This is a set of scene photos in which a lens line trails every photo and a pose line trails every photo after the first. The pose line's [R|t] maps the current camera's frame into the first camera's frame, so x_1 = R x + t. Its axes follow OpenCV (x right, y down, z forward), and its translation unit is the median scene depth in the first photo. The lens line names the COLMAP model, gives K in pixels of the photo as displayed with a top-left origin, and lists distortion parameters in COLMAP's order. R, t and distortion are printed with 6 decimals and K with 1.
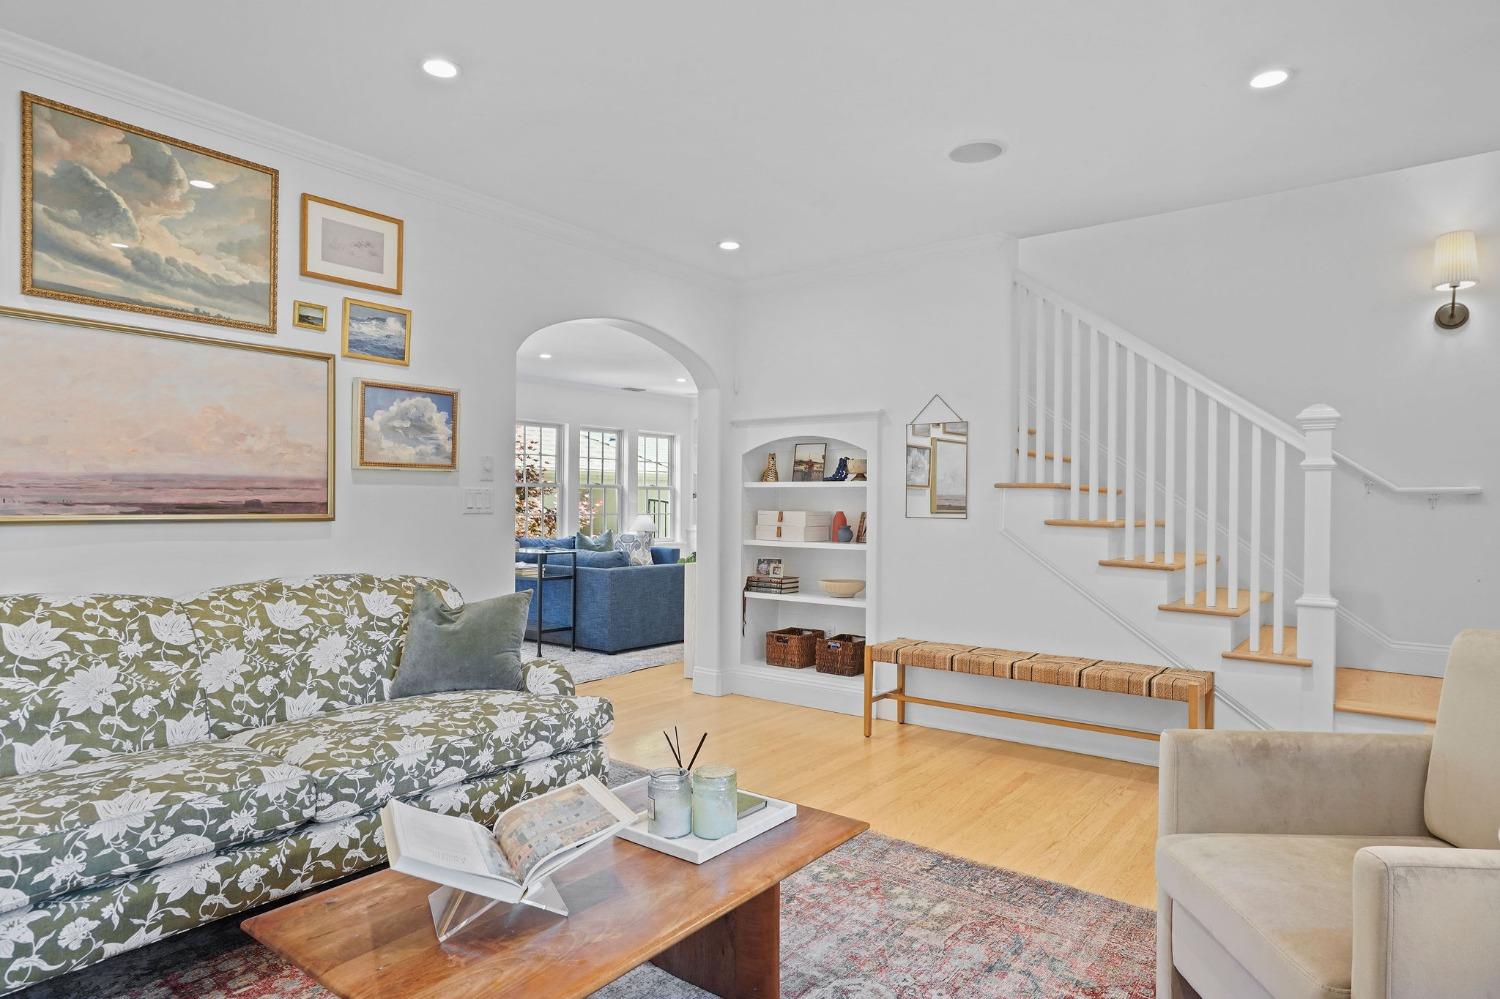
lens RADIAL K [[869.2, 0, 762.1], [0, 869.2, 508.5], [0, 0, 1]] dist [-0.024070, 0.026769]
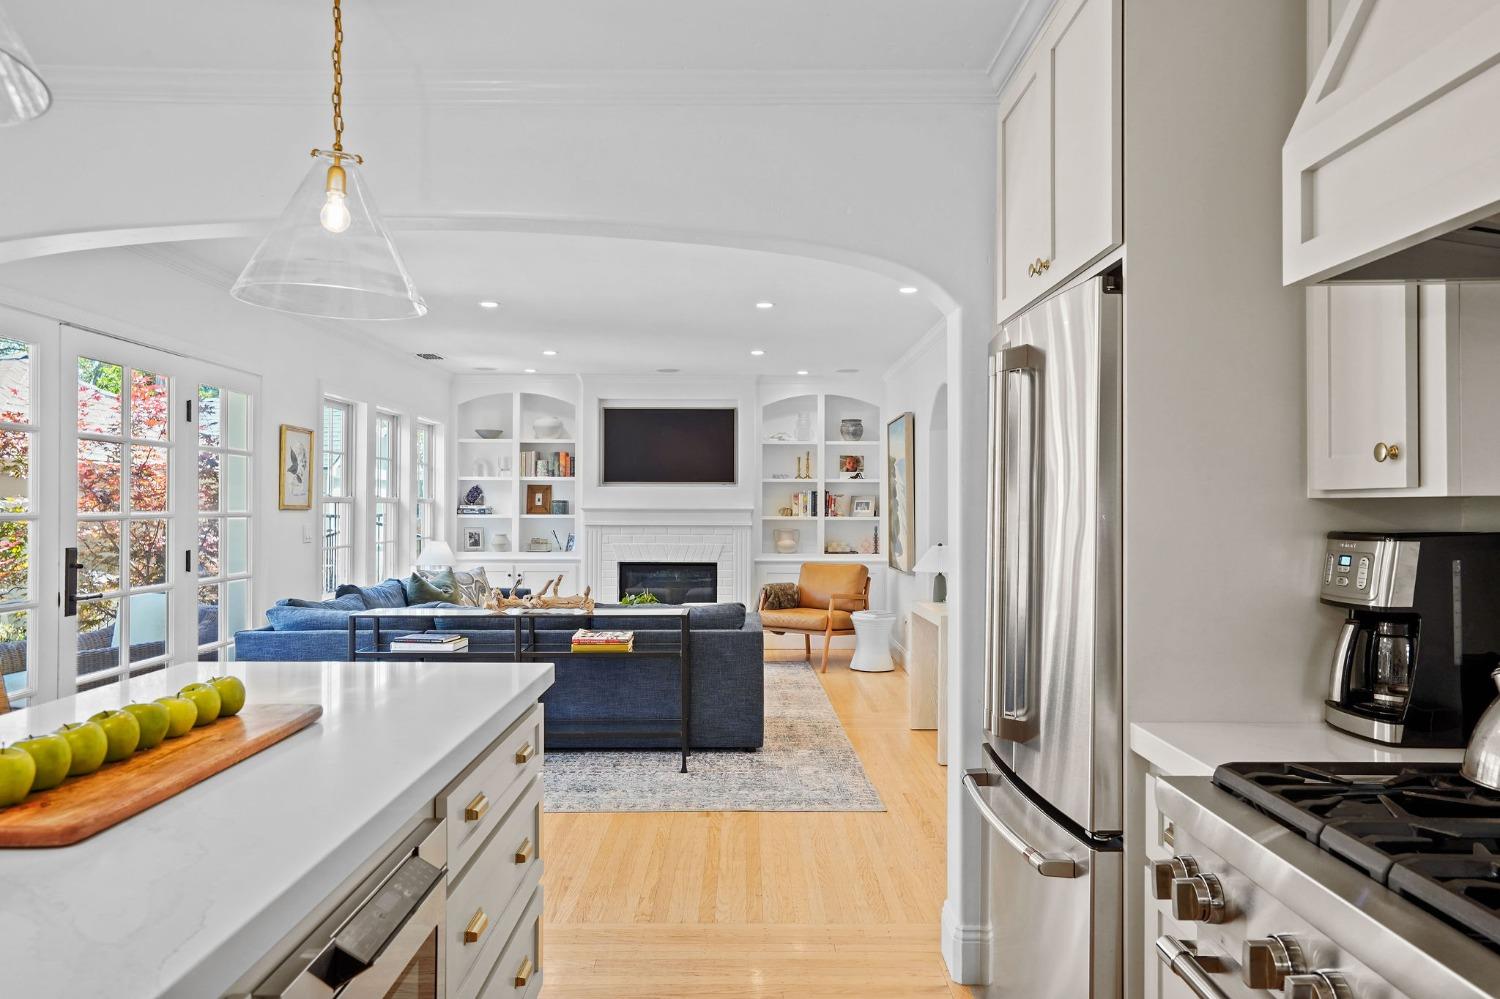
lens RADIAL K [[1021.2, 0, 737.9], [0, 1021.2, 501.9], [0, 0, 1]] dist [0.010932, 0.011685]
pose [[0.804594, -0.002985, 0.593818, -1.475308], [0.006942, 0.999966, -0.004380, -0.065997], [-0.593785, 0.007646, 0.804588, 0.726172]]
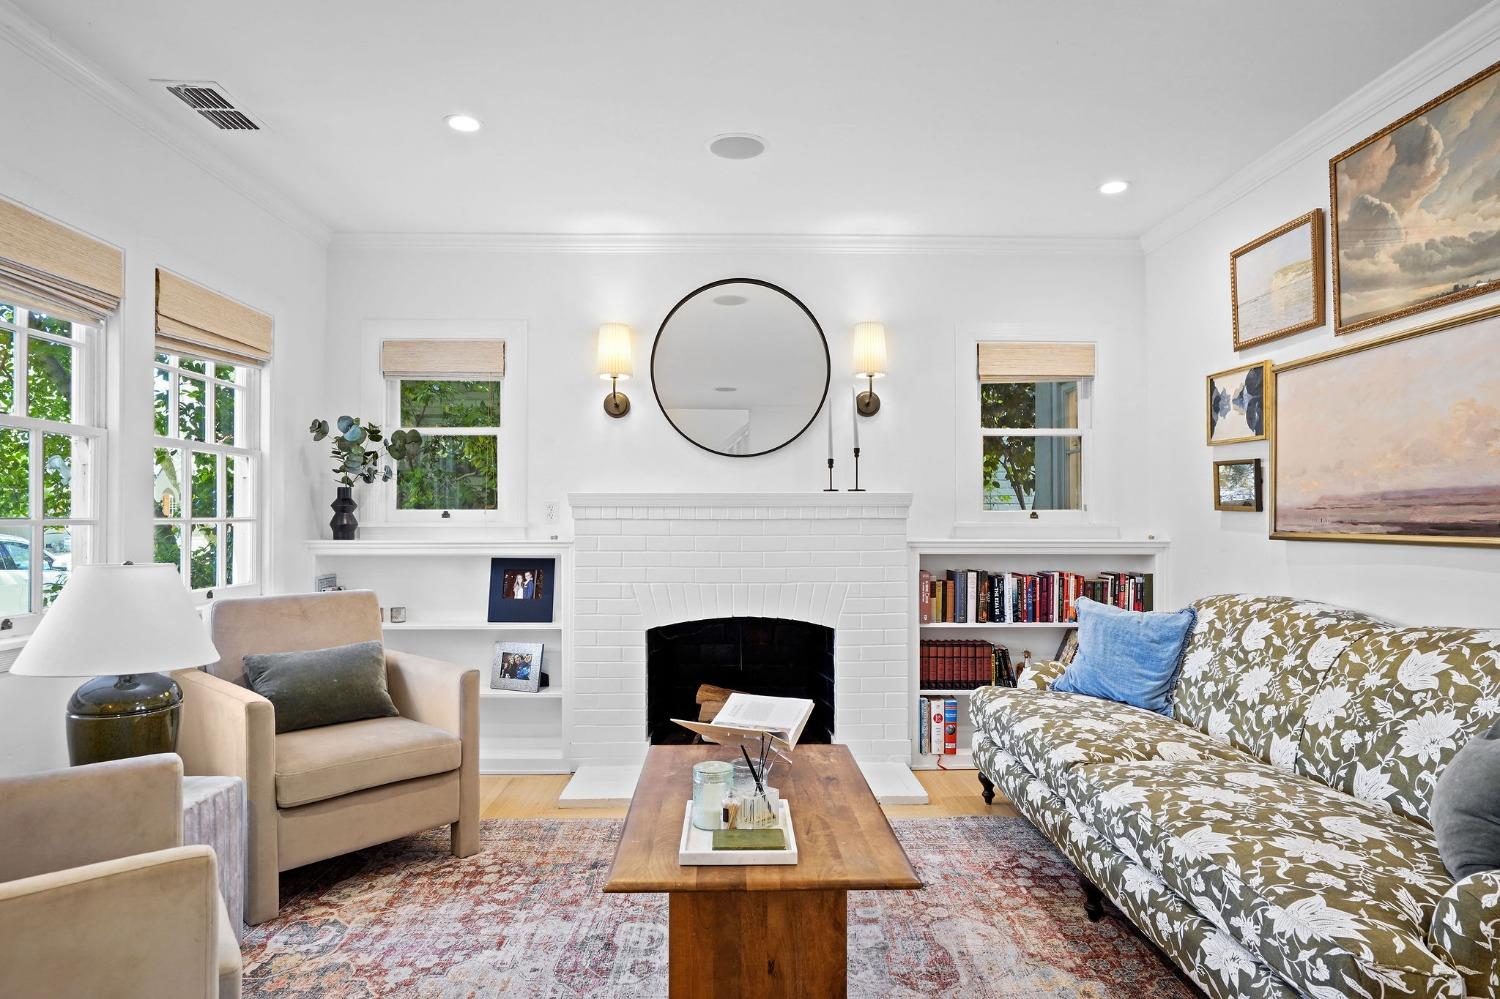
lens RADIAL K [[869.2, 0, 747.1], [0, 869.2, 505.1], [0, 0, 1]] dist [-0.024070, 0.026769]
pose [[-0.783581, -0.015785, -0.621089, 0.376461], [-0.009065, 0.999861, -0.013976, -0.005243], [0.621223, -0.005321, -0.783616, 1.207047]]
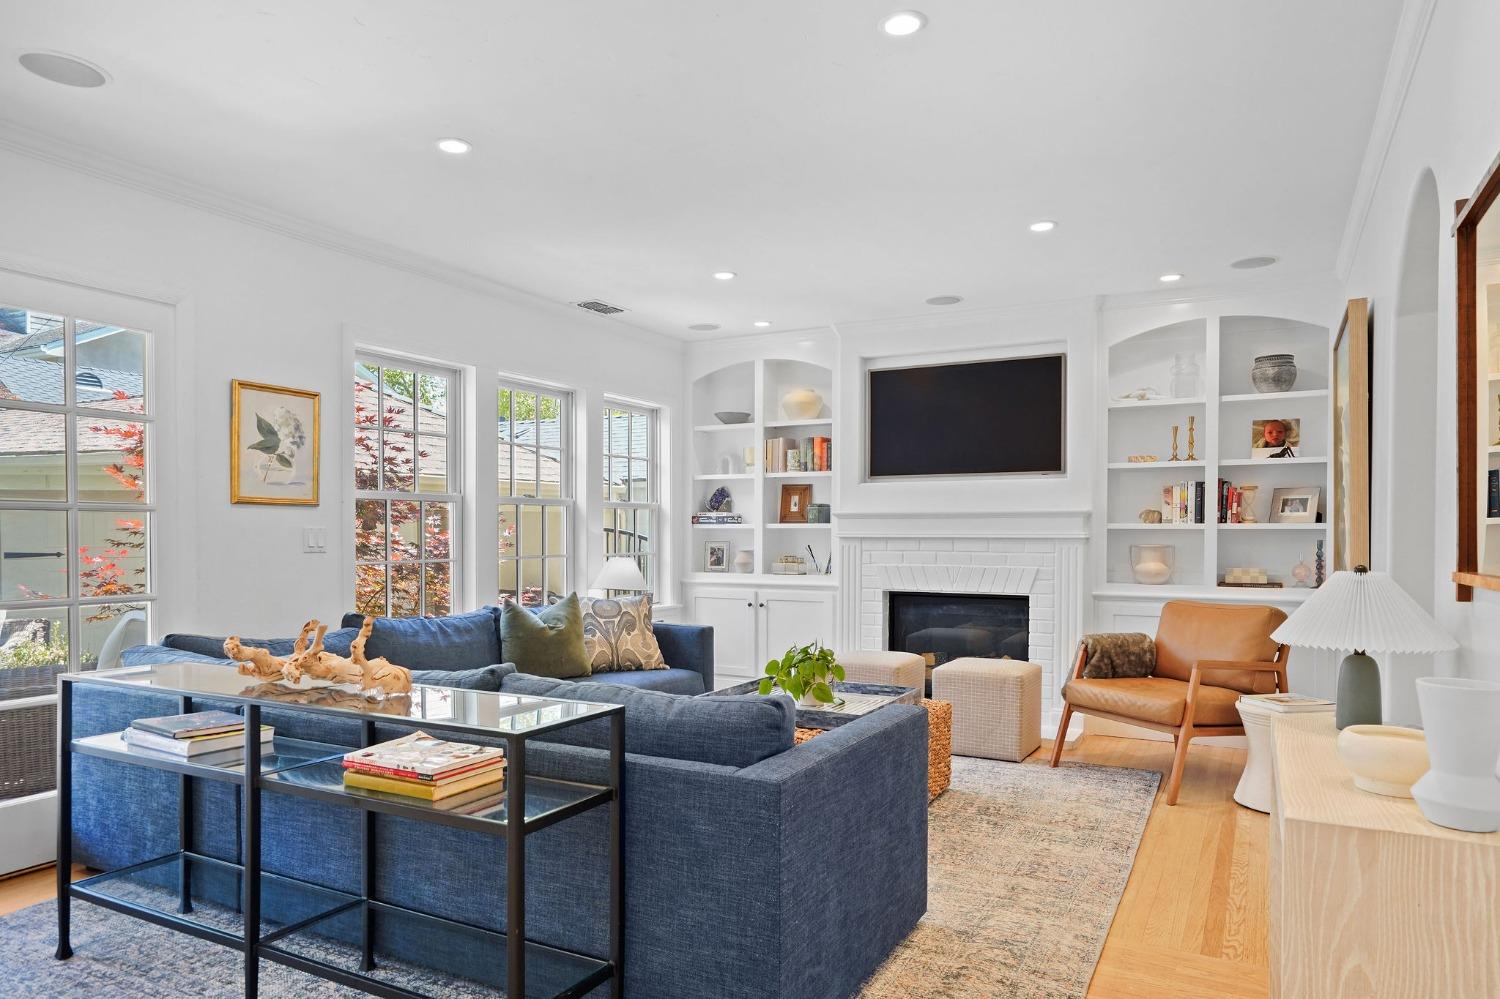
lens RADIAL K [[946.4, 0, 747.3], [0, 946.4, 552.4], [0, 0, 1]] dist [-0.019233, 0.016831]
pose [[0.990144, -0.009814, 0.139706, -0.480719], [0.007710, 0.999849, 0.015595, -0.013119], [-0.139838, -0.014364, 0.990070, 1.516826]]
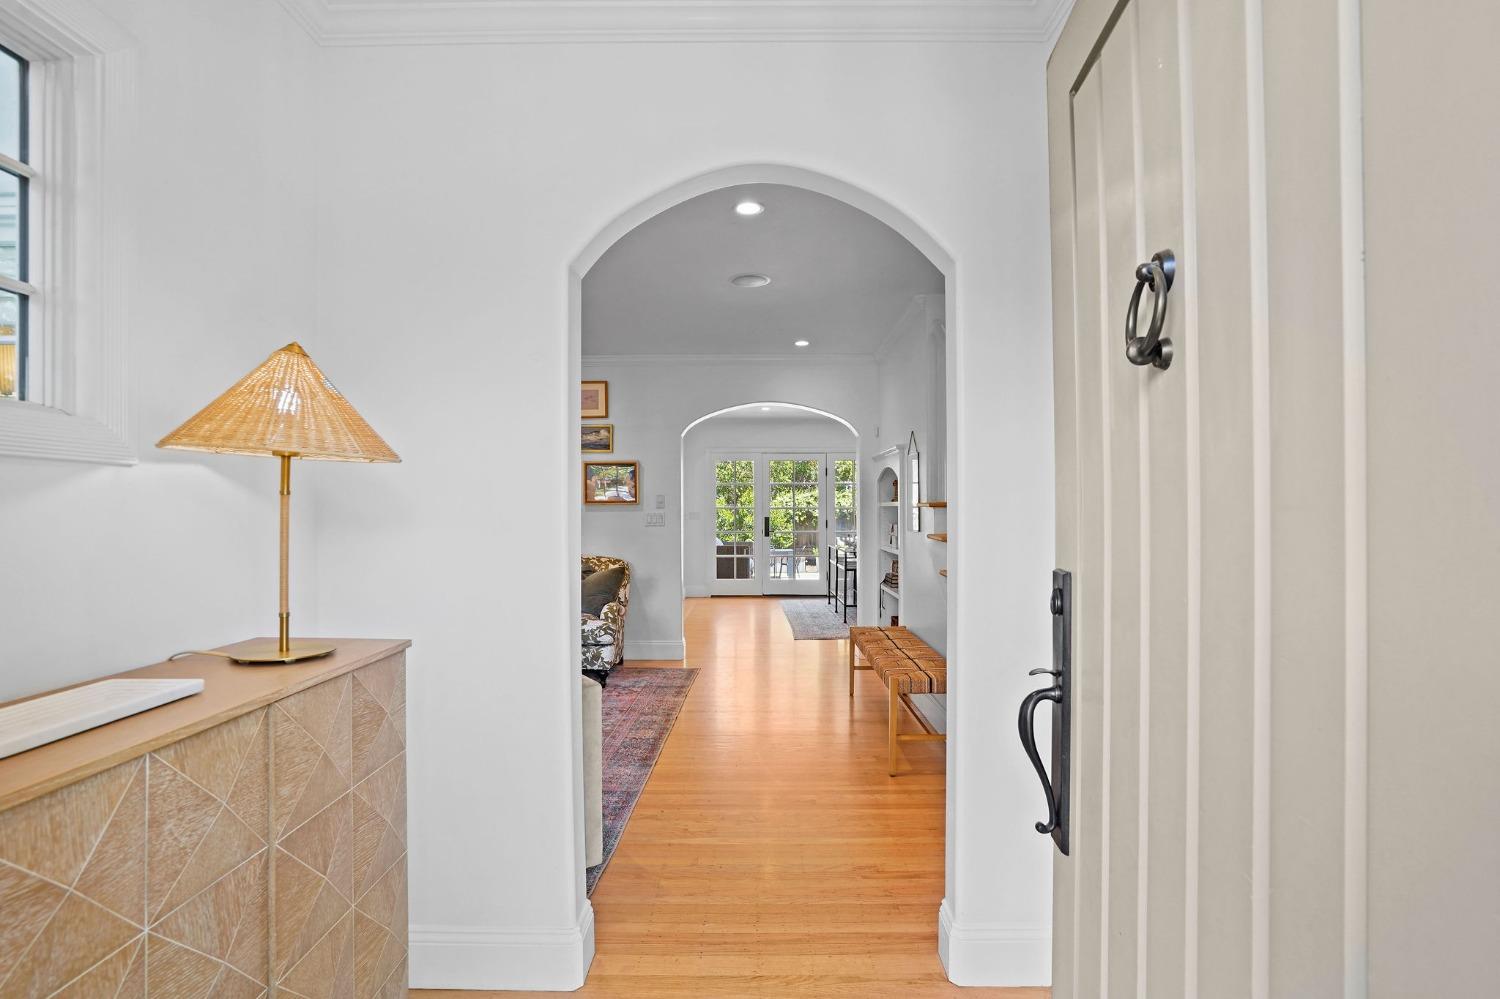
lens RADIAL K [[732.6, 0, 755.8], [0, 732.6, 509.2], [0, 0, 1]] dist [-0.004067, -0.000174]
pose [[0.599026, -0.011020, -0.800654, 1.370438], [0.004592, 0.999936, -0.010328, -0.016399], [0.800717, 0.002510, 0.599038, 0.299522]]
